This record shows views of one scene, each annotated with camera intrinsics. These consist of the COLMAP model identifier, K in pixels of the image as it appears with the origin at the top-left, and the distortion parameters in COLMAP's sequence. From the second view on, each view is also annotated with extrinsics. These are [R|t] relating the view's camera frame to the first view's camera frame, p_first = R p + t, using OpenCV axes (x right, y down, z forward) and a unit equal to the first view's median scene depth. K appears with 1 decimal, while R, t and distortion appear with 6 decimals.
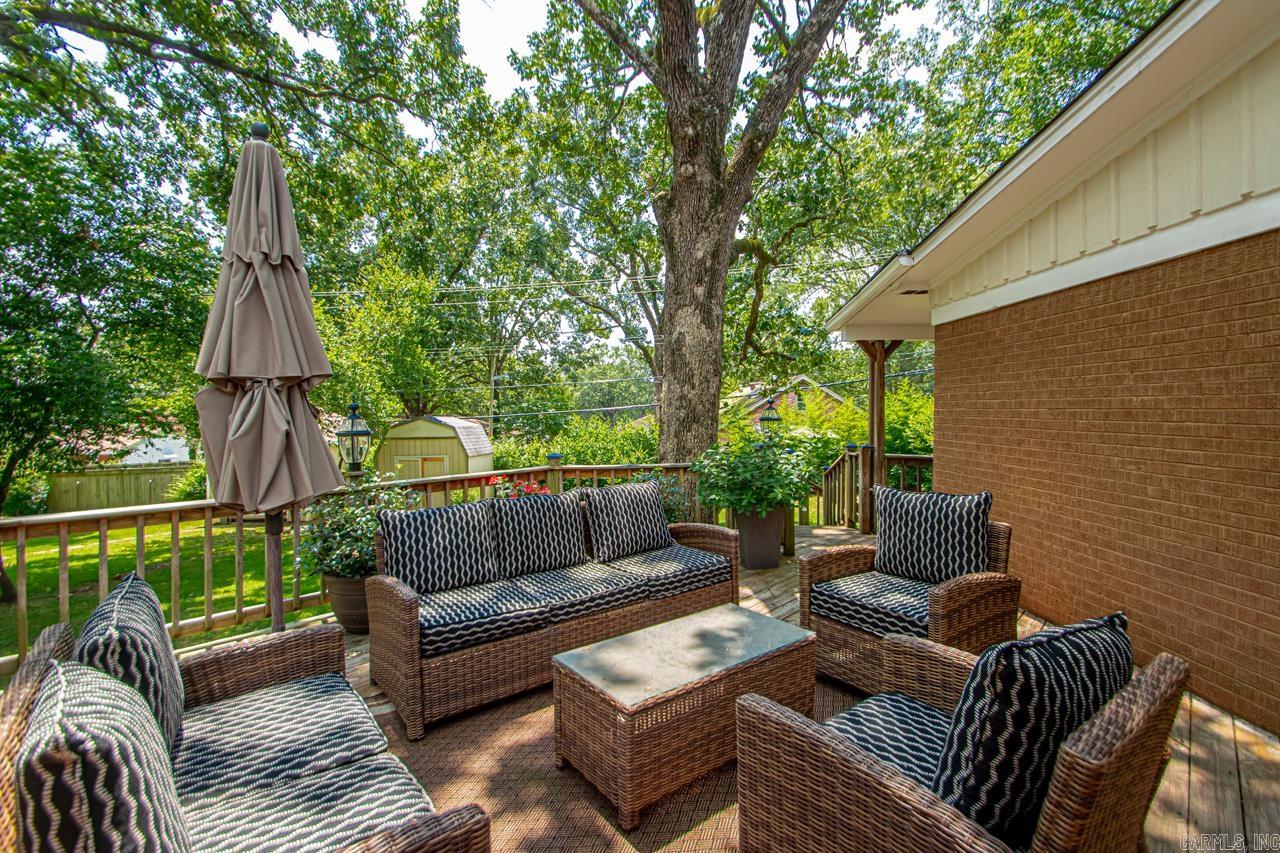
lens RADIAL K [[592.7, 0, 638.9], [0, 592.7, 424.2], [0, 0, 1]] dist [0.017532, -0.022316]
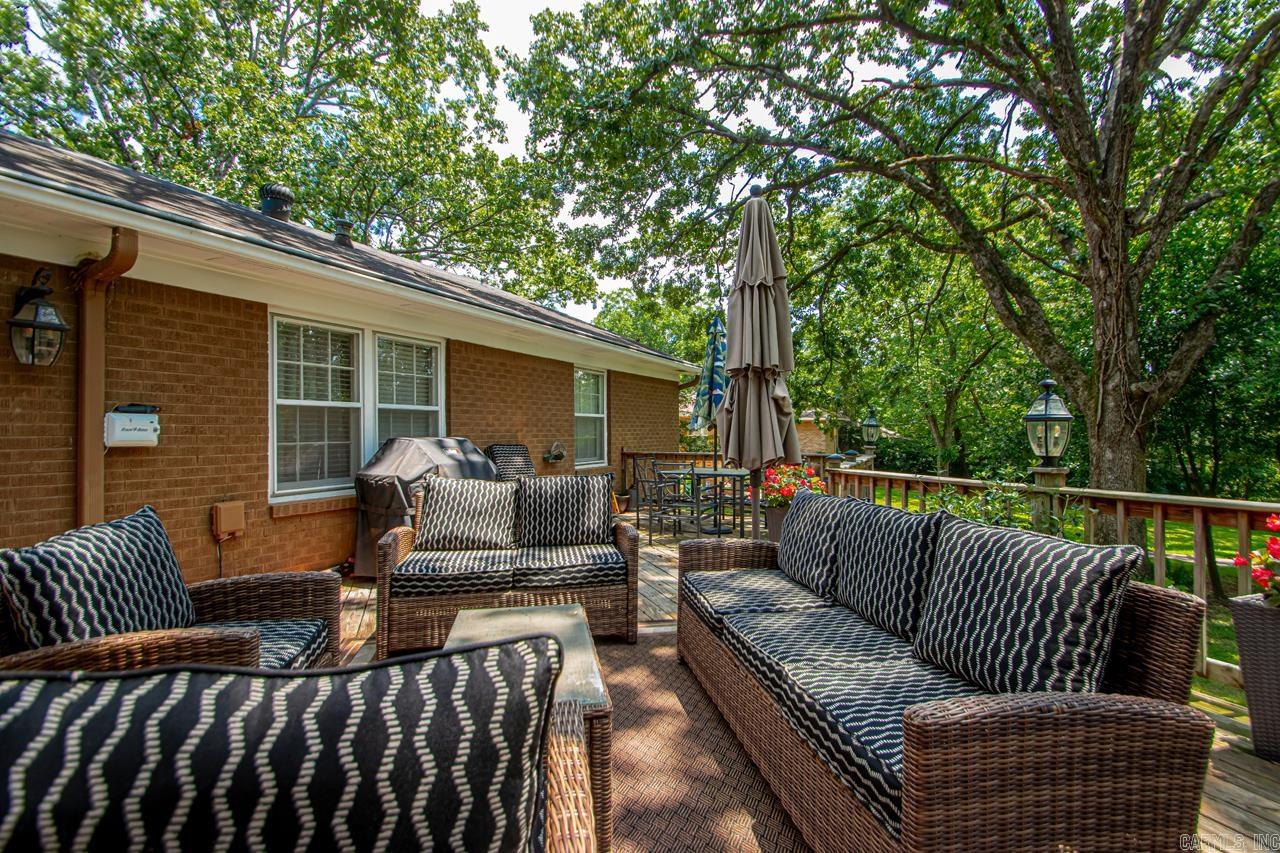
lens RADIAL K [[583.8, 0, 661.1], [0, 583.8, 429.6], [0, 0, 1]] dist [-0.001497, 0.000040]
pose [[-0.418238, 0.011552, -0.908264, 0.298379], [-0.010771, 0.999786, 0.017676, 0.015601], [0.908274, 0.017175, -0.418024, 0.603169]]
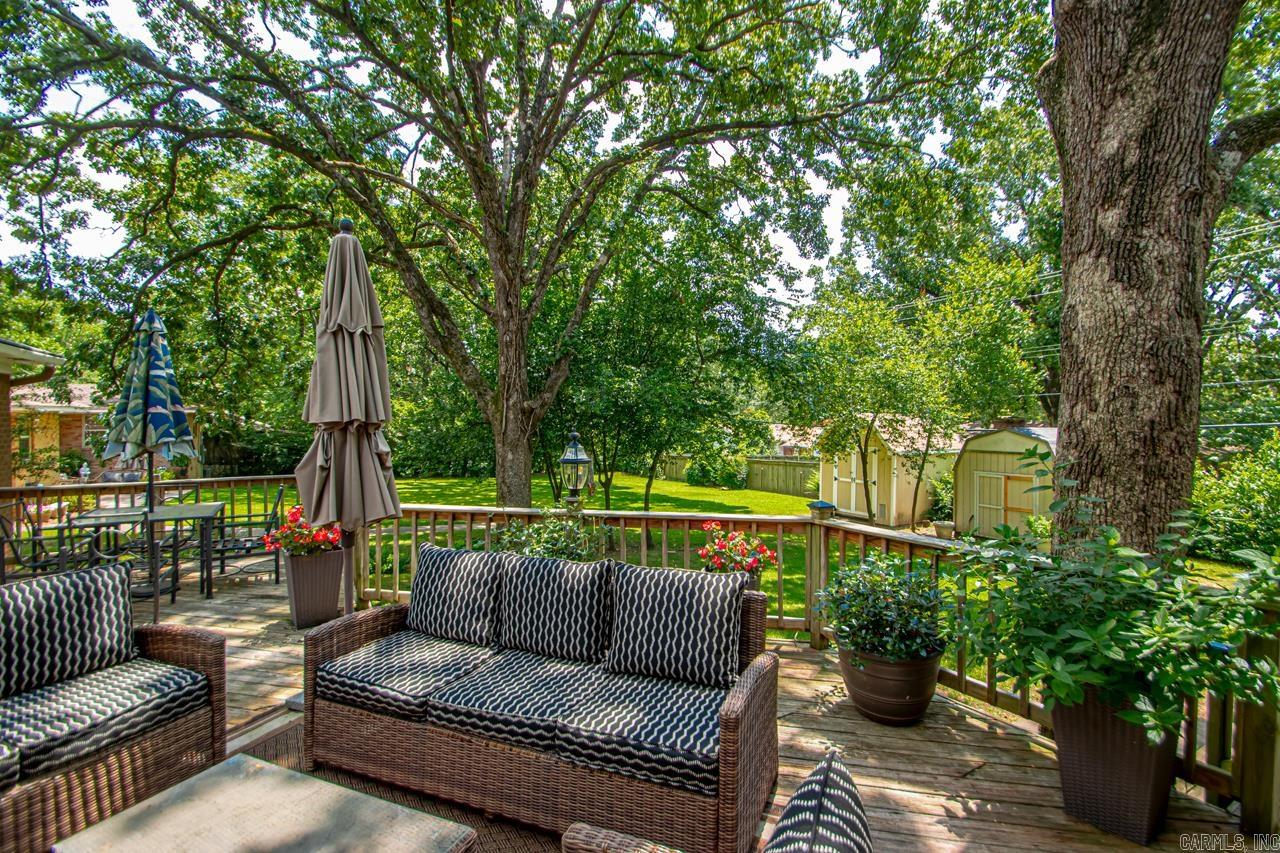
lens RADIAL K [[582.8, 0, 640.0], [0, 582.8, 426.5], [0, 0, 1]] dist [0.021501, -0.020073]
pose [[0.505227, 0.023468, -0.862667, 0.334320], [-0.024379, 0.999619, 0.012916, -0.043553], [0.862642, 0.014505, 0.505607, 0.402660]]
